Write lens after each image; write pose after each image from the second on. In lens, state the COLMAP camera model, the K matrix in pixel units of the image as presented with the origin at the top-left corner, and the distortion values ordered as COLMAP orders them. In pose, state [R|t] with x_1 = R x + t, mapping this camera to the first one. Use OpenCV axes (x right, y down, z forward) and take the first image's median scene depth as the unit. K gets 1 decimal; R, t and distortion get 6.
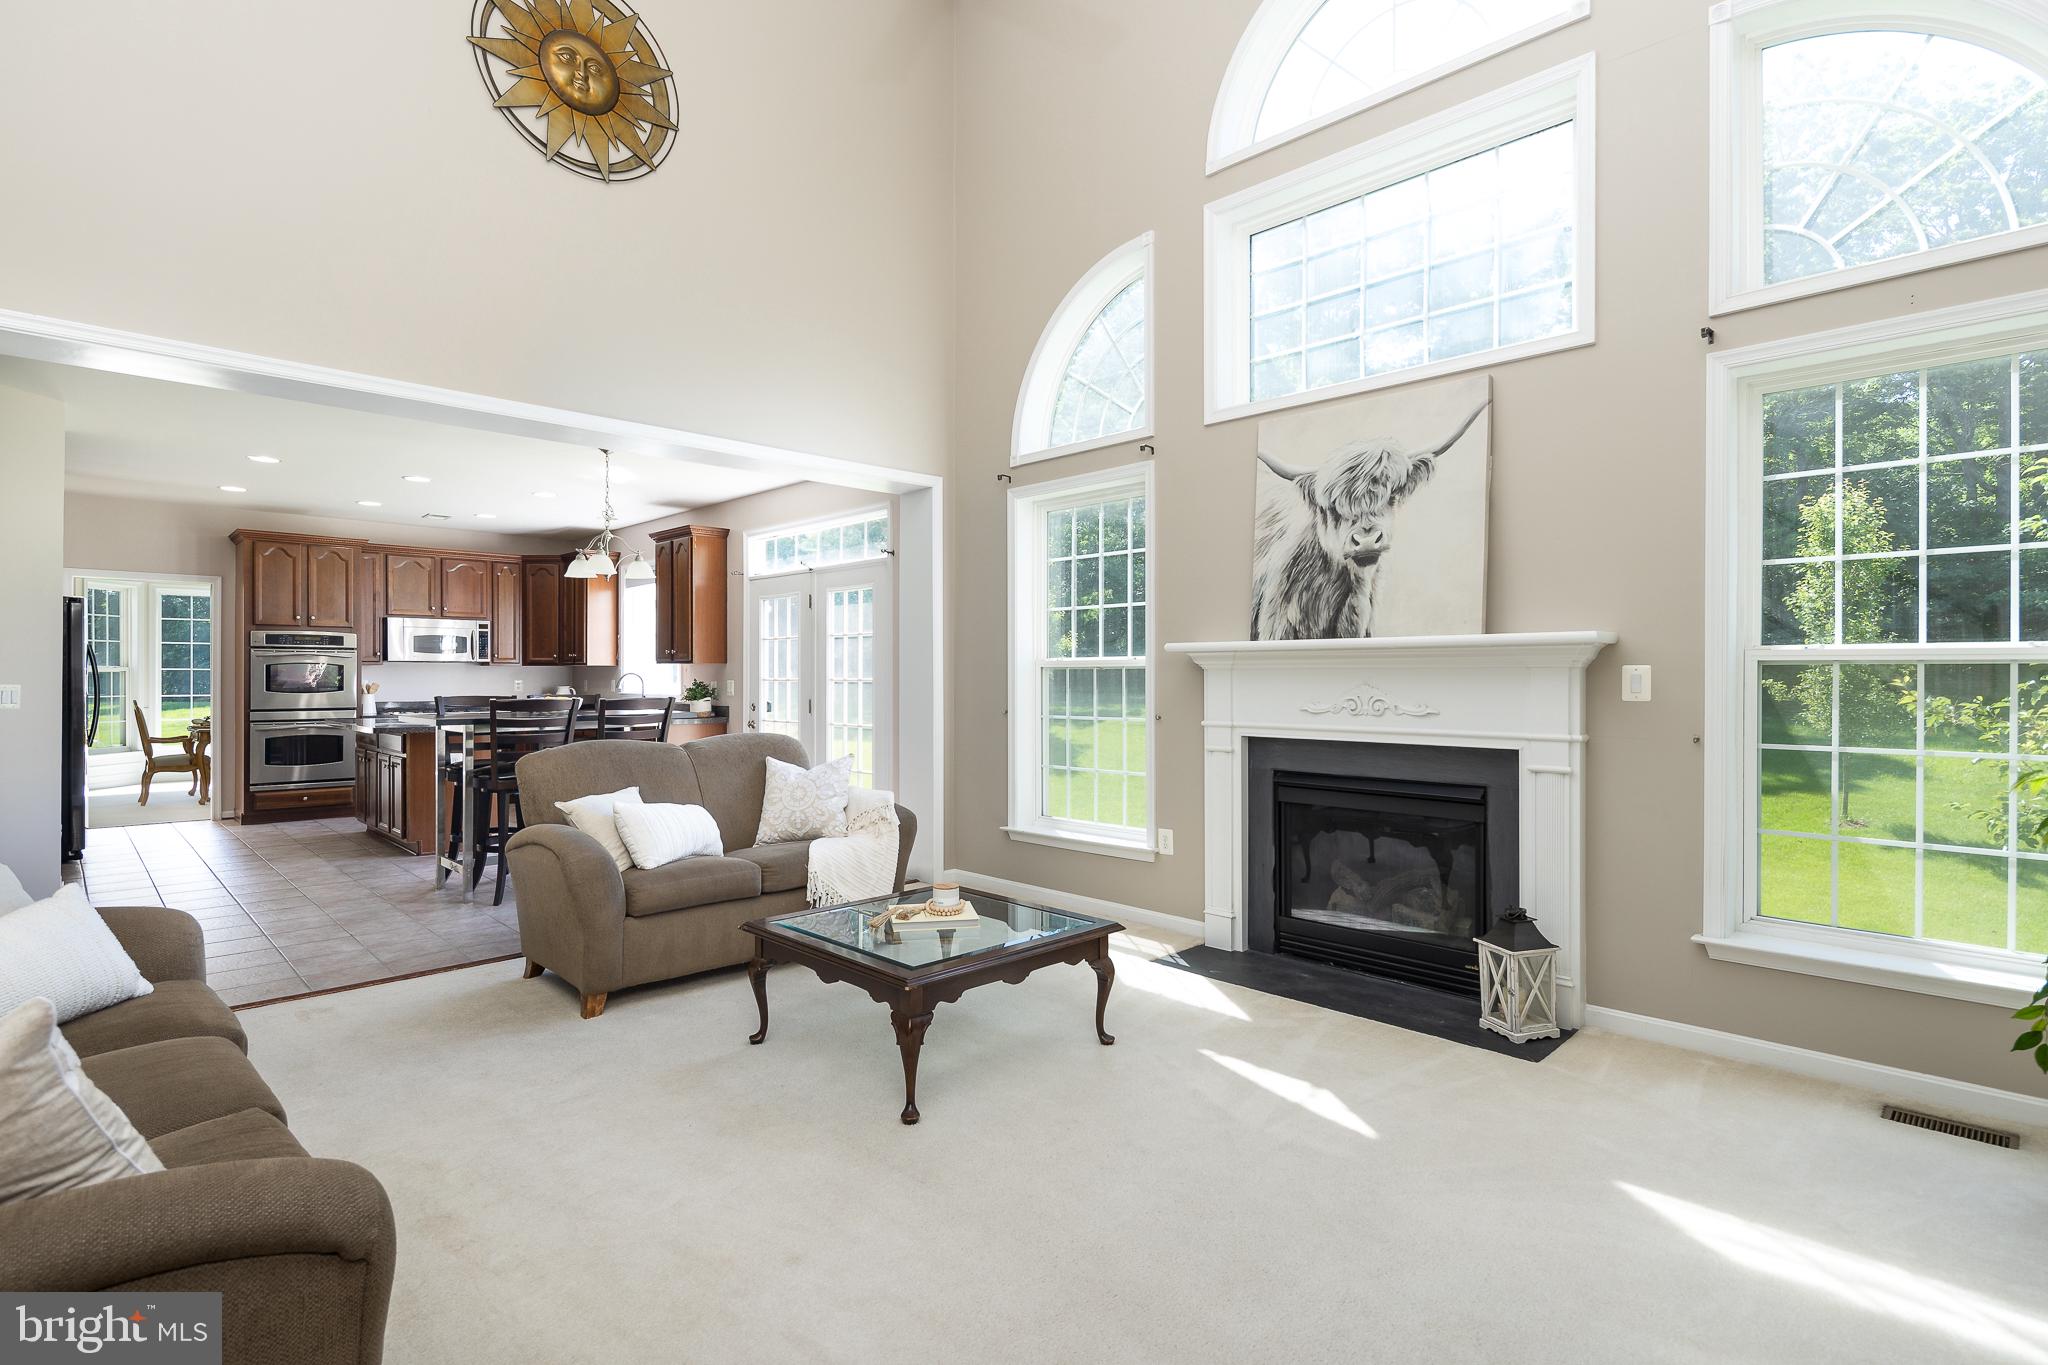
lens RADIAL K [[995.4, 0, 1022.9], [0, 995.4, 677.8], [0, 0, 1]] dist [0.002276, -0.001349]
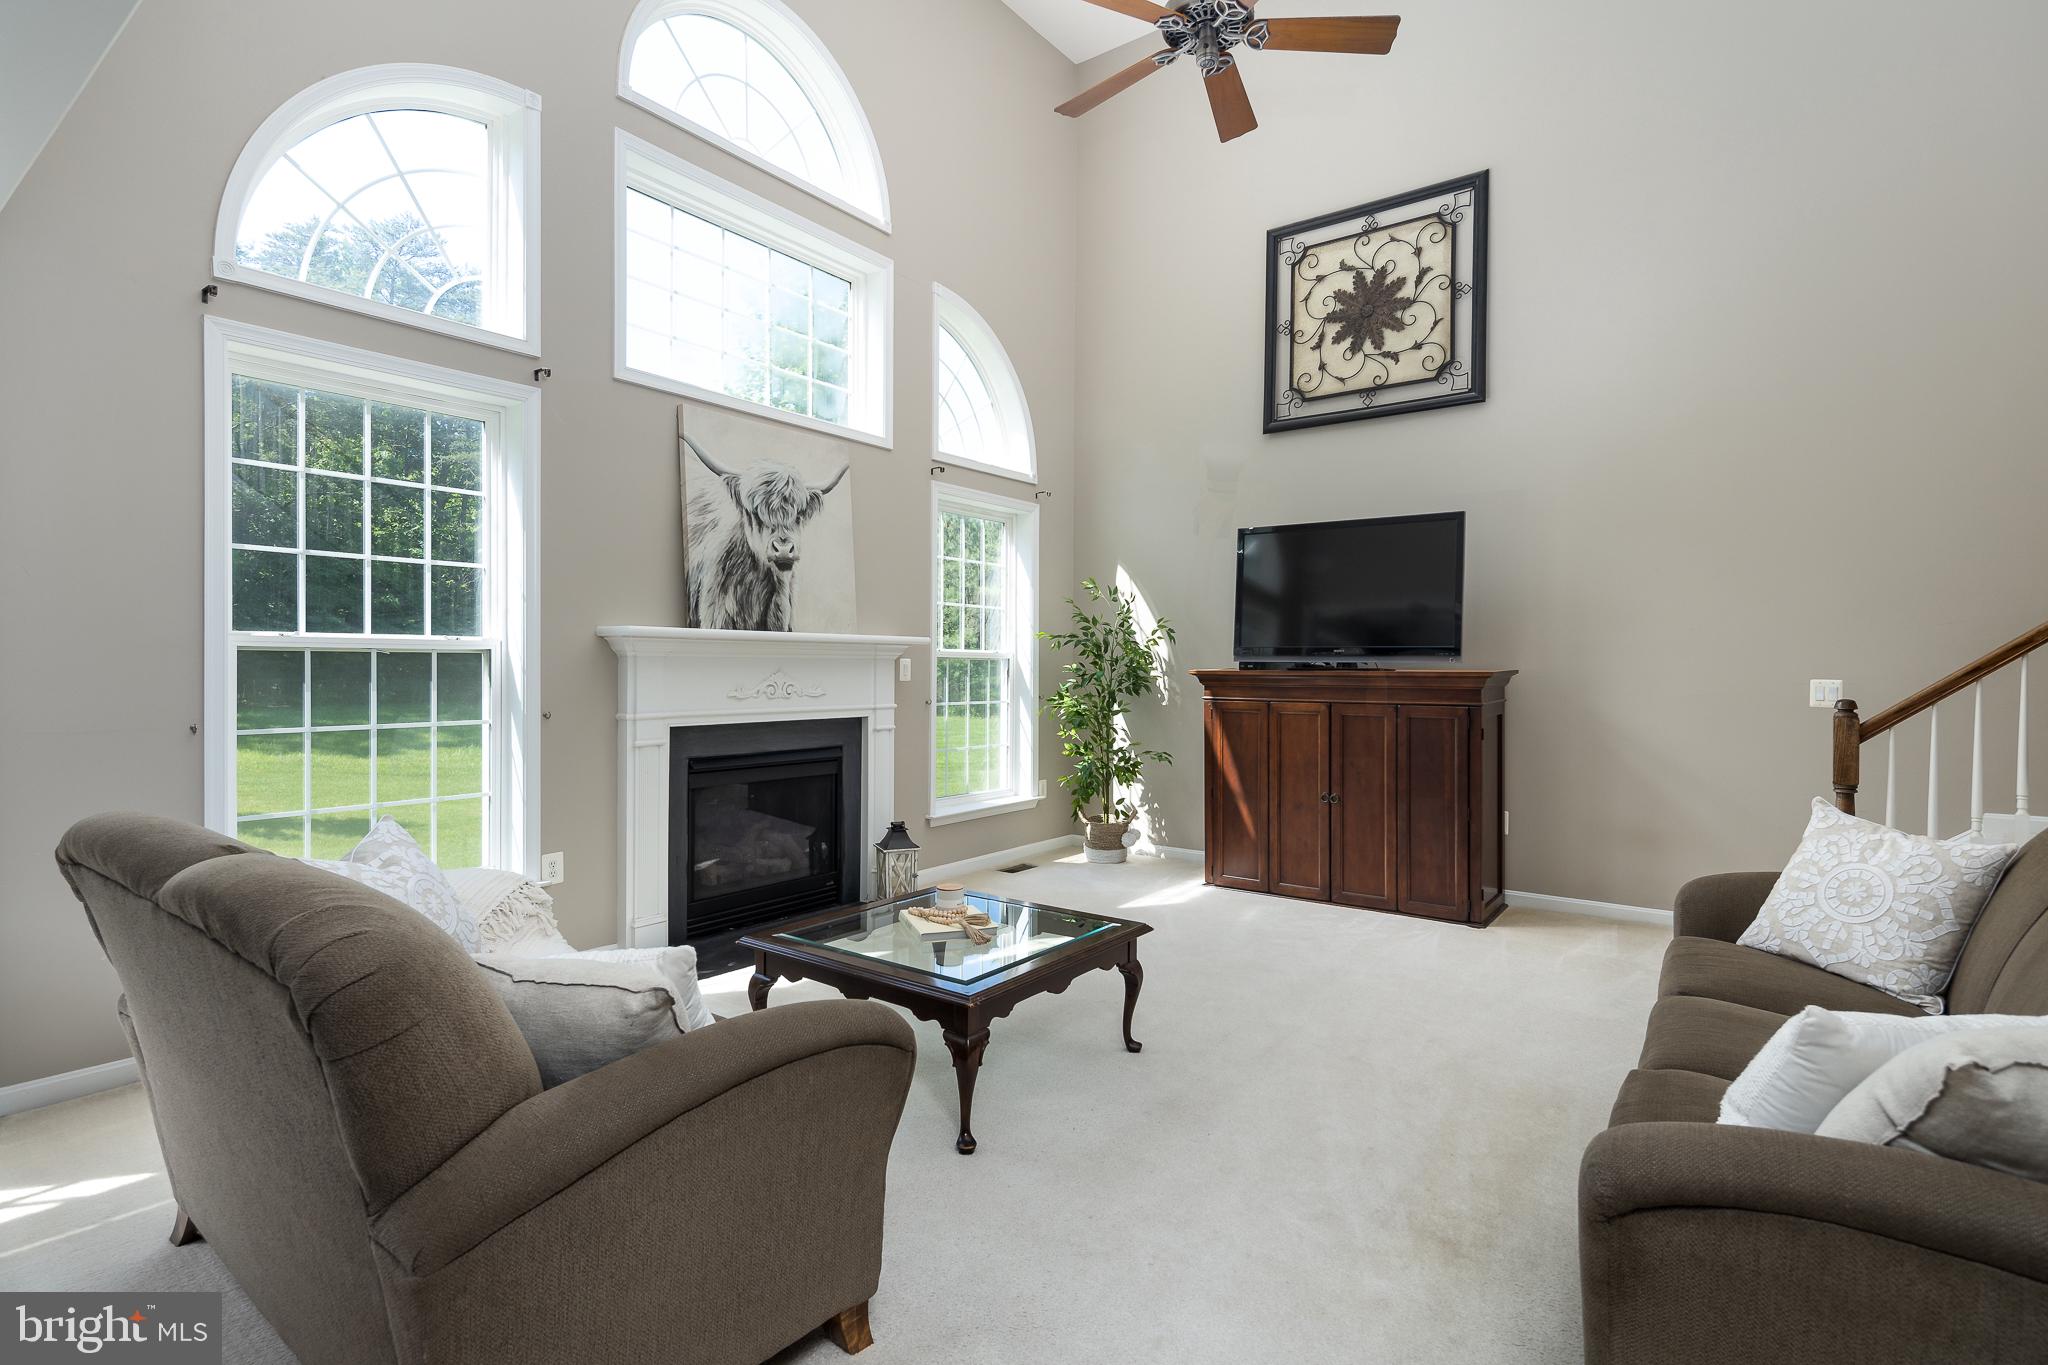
lens RADIAL K [[995.4, 0, 1015.3], [0, 995.4, 670.5], [0, 0, 1]] dist [0.002276, -0.001349]
pose [[-0.146266, -0.006087, 0.989227, -0.802677], [-0.004558, 0.999975, 0.005479, -0.002385], [-0.989235, -0.003708, -0.146290, 0.845386]]
